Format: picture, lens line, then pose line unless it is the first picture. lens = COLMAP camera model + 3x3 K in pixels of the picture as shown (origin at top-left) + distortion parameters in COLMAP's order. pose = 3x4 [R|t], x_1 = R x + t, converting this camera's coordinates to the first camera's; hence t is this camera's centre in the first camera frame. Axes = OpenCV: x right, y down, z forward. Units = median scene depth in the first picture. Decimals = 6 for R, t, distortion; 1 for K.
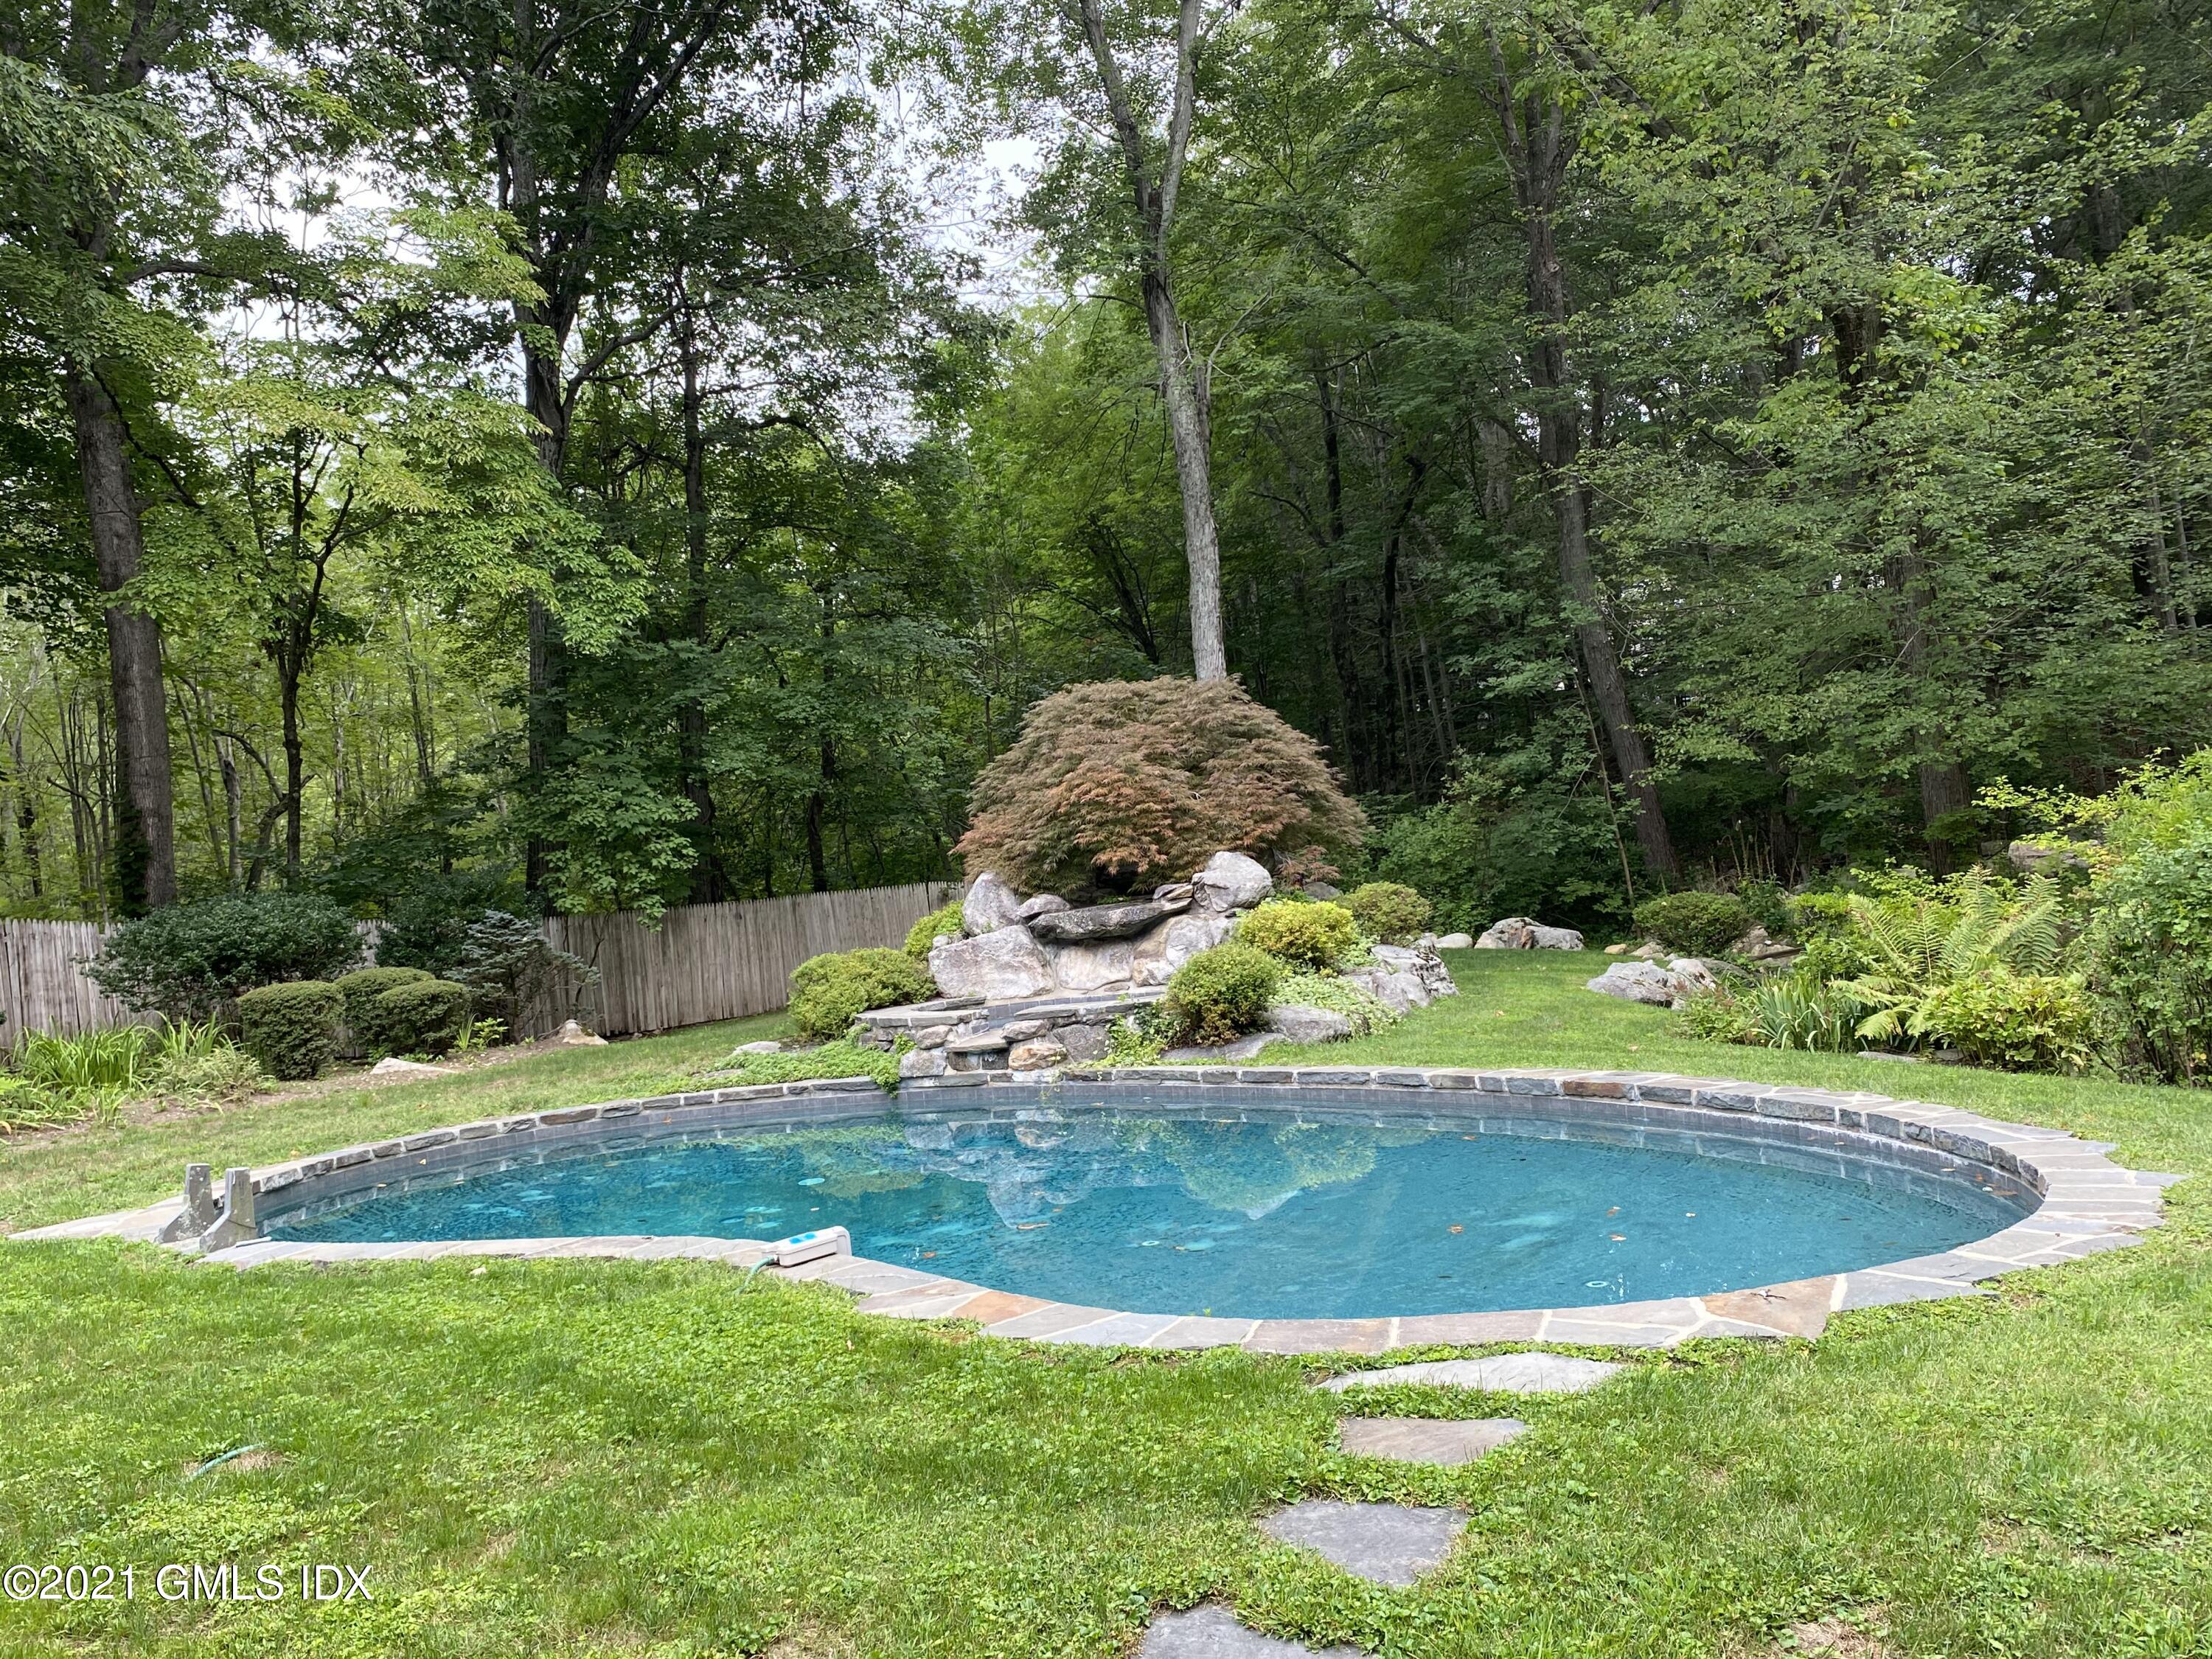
lens RADIAL K [[1928.3, 0, 1106.0], [0, 1928.3, 829.5], [0, 0, 1]] dist [0.081036, -0.000730]
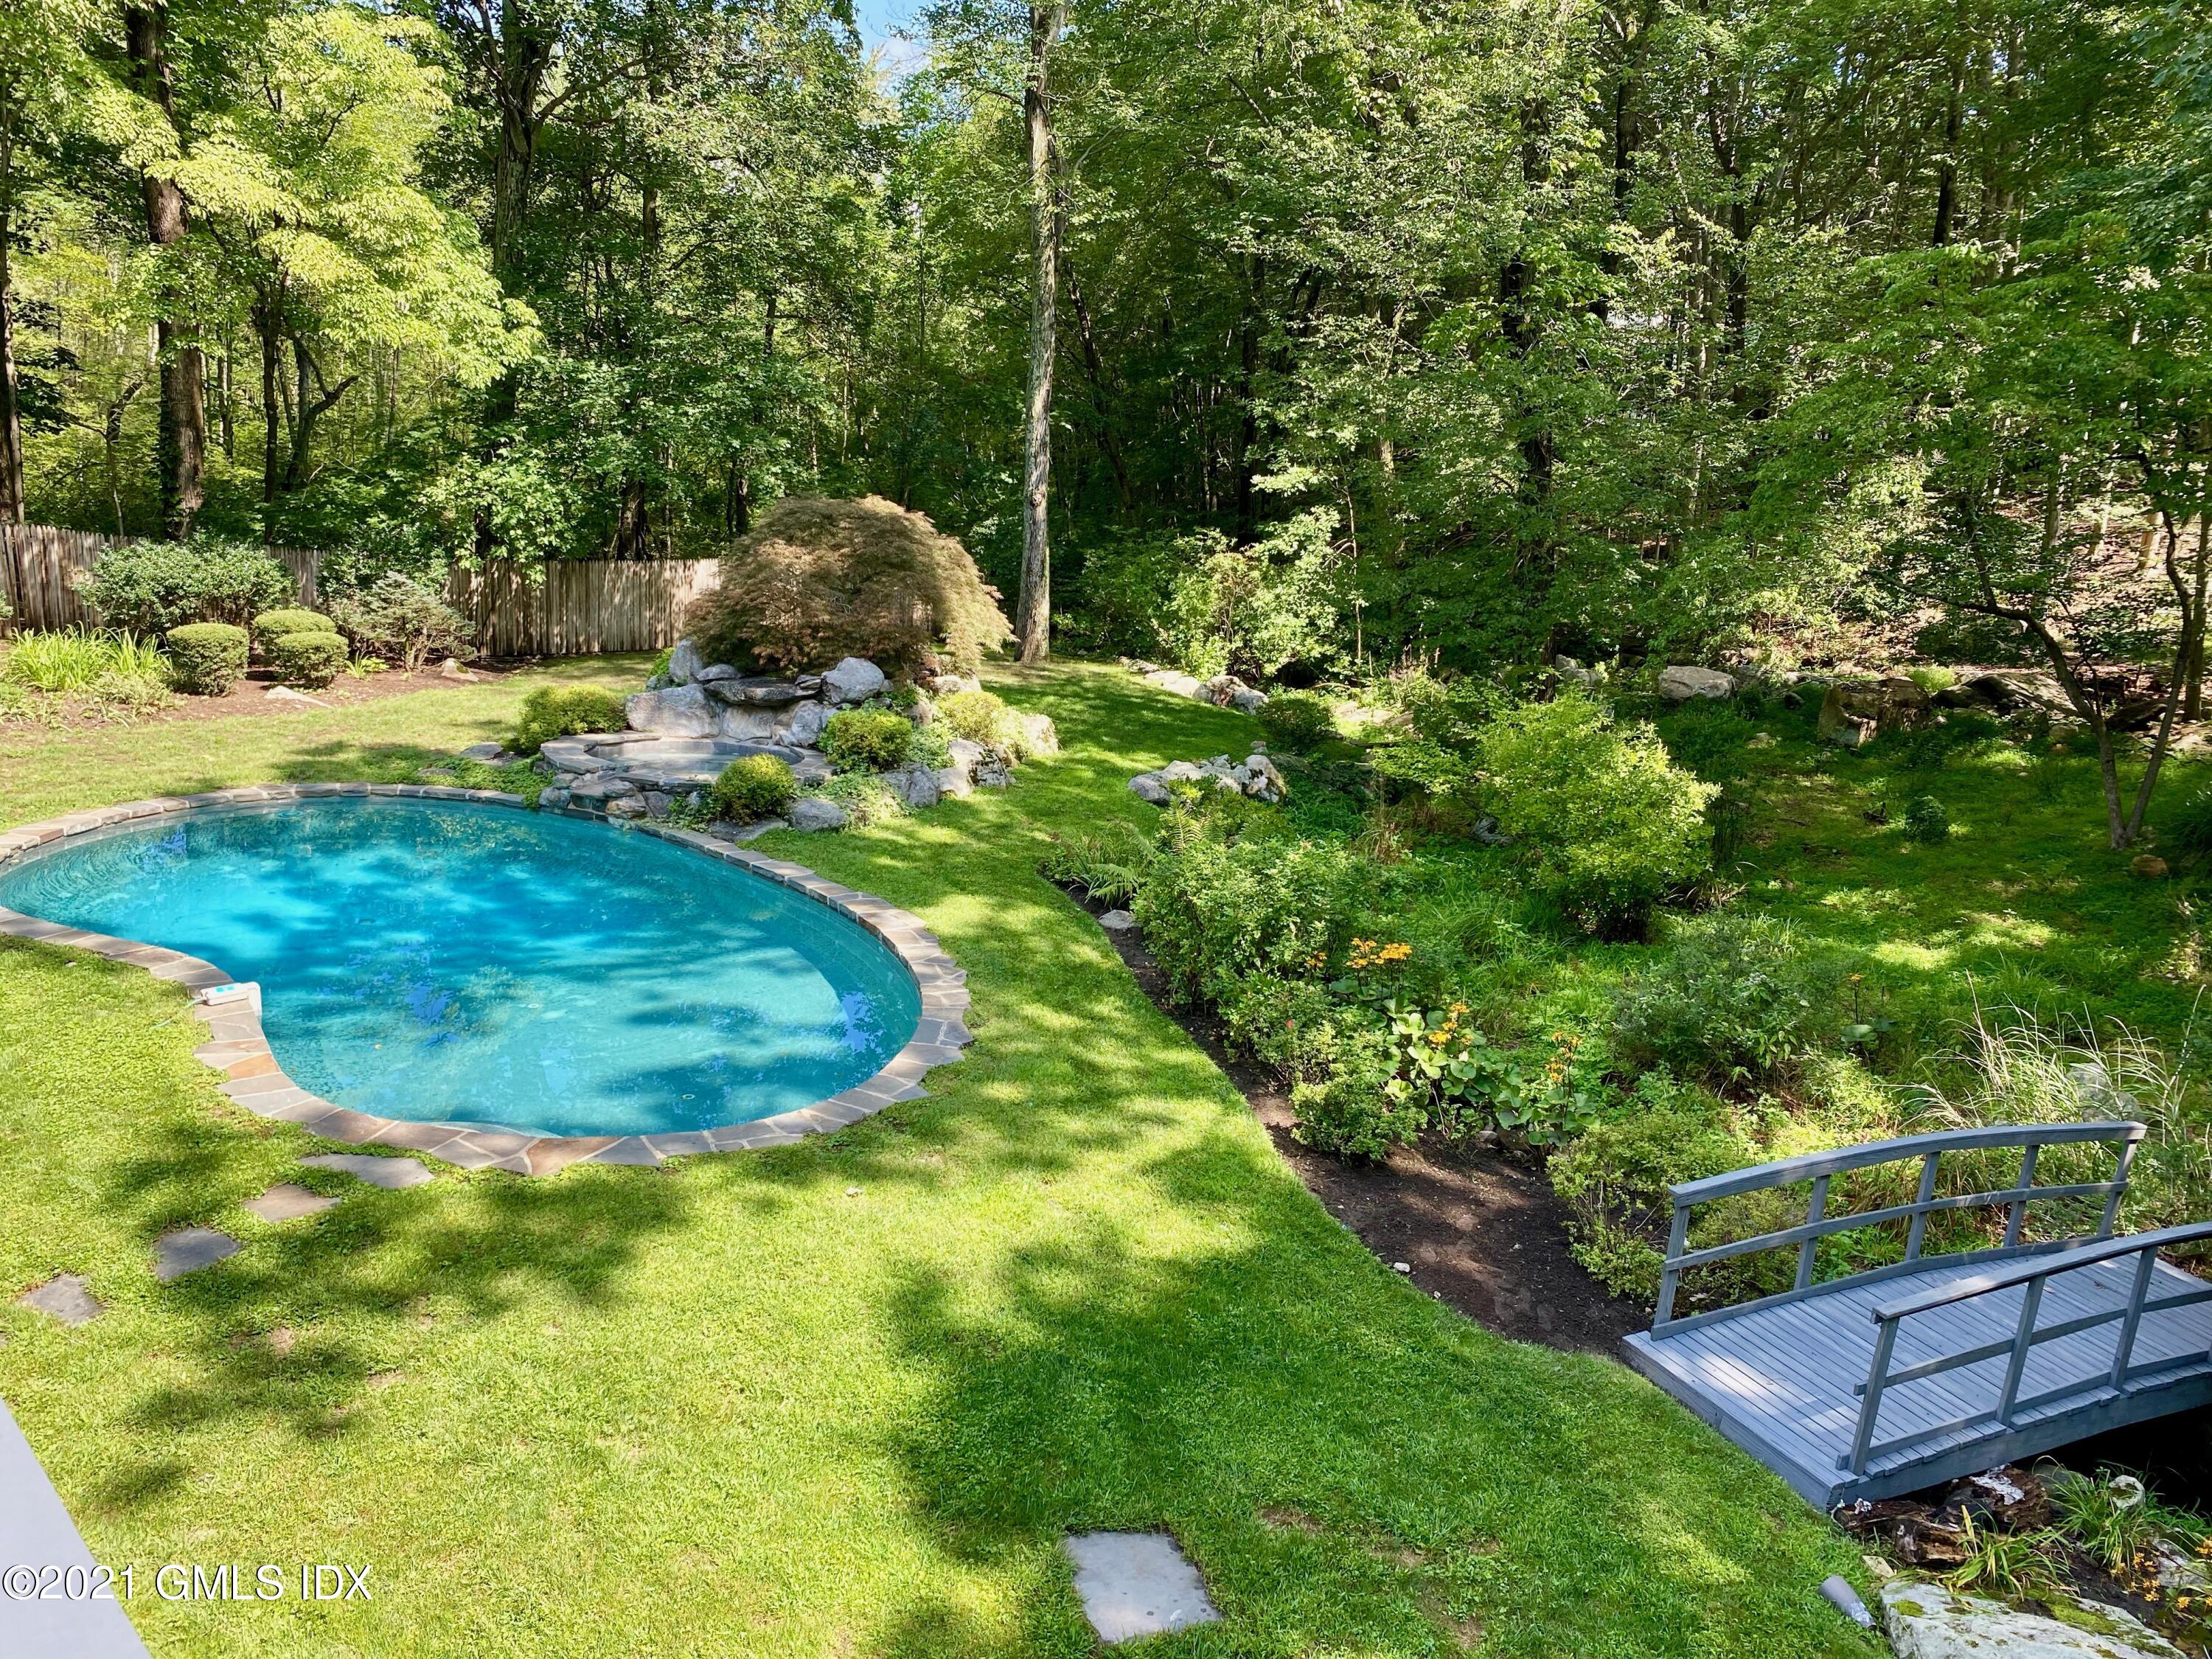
lens RADIAL K [[1665.2, 0, 1106.0], [0, 1665.2, 829.5], [0, 0, 1]] dist [0.034801, -0.066082]
pose [[0.985188, 0.170438, -0.018838, 0.282049], [-0.160763, 0.956269, 0.244346, -0.190196], [0.059660, -0.237698, 0.969505, -0.170879]]
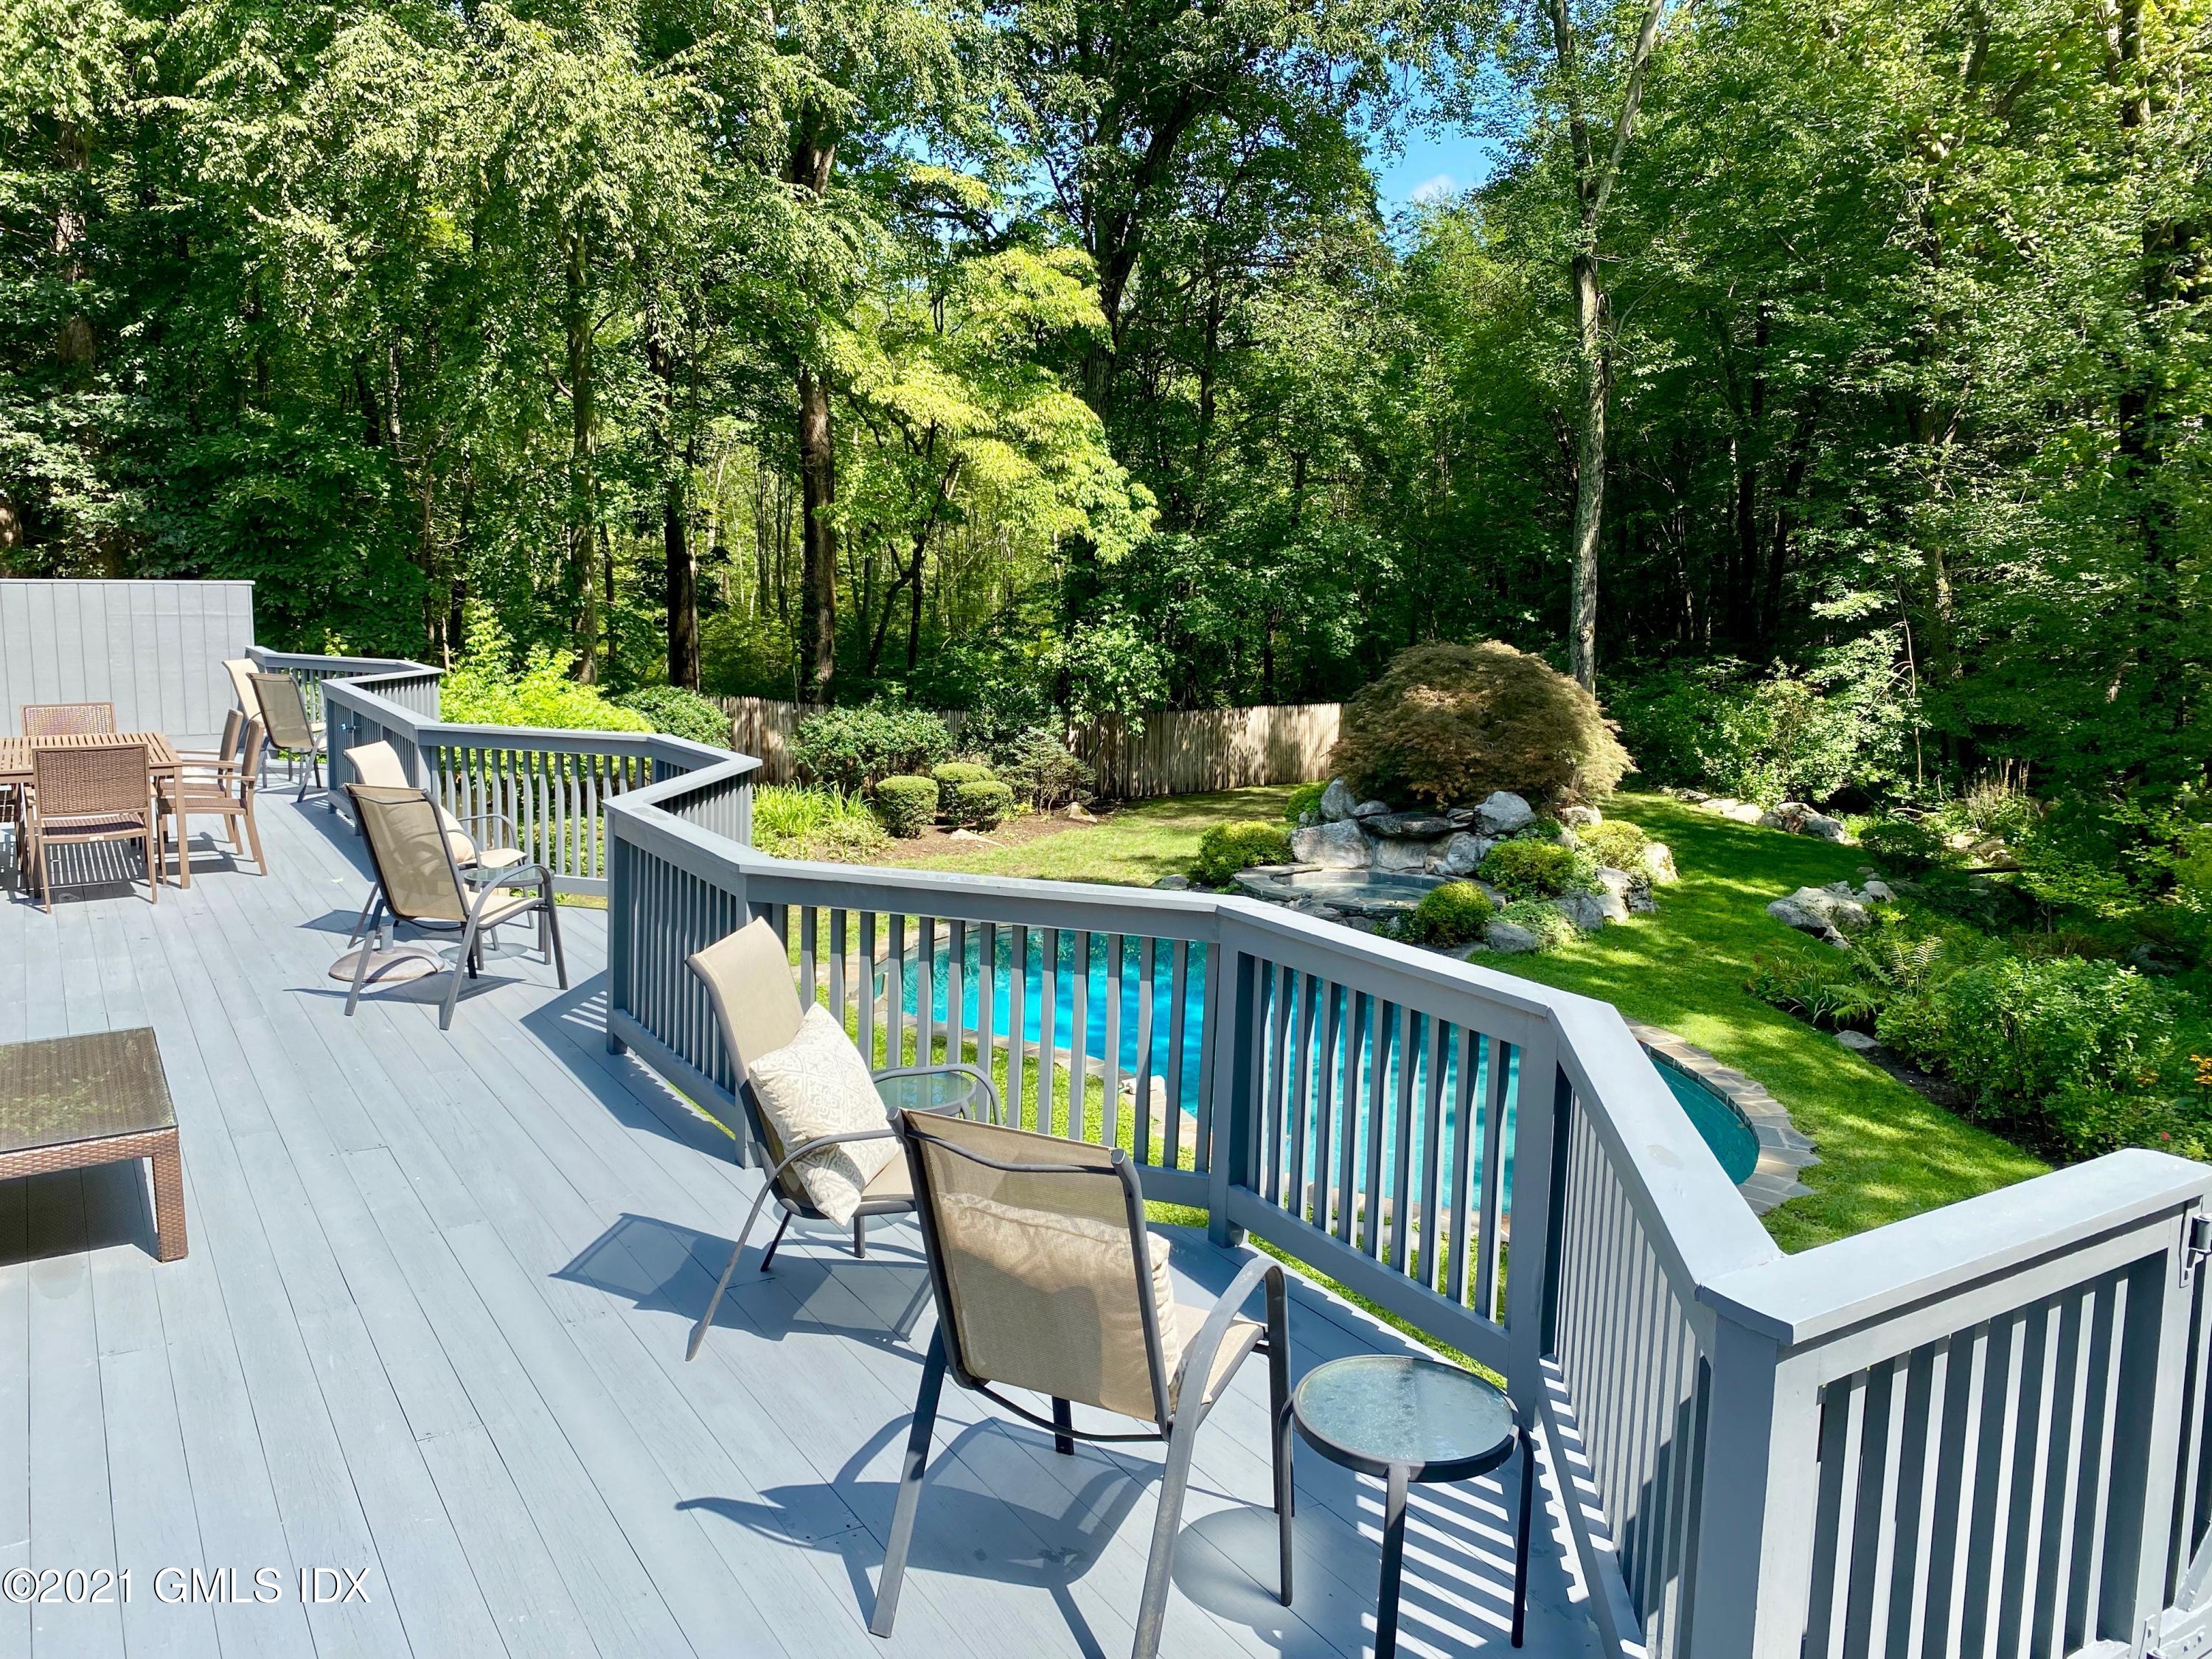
lens RADIAL K [[1644.8, 0, 1112.2], [0, 1644.8, 798.9], [0, 0, 1]] dist [0.120697, -0.220294]
pose [[0.958183, 0.145167, -0.246601, 0.088748], [-0.103223, 0.979092, 0.175282, -0.171916], [0.266890, -0.142498, 0.953134, -0.276002]]
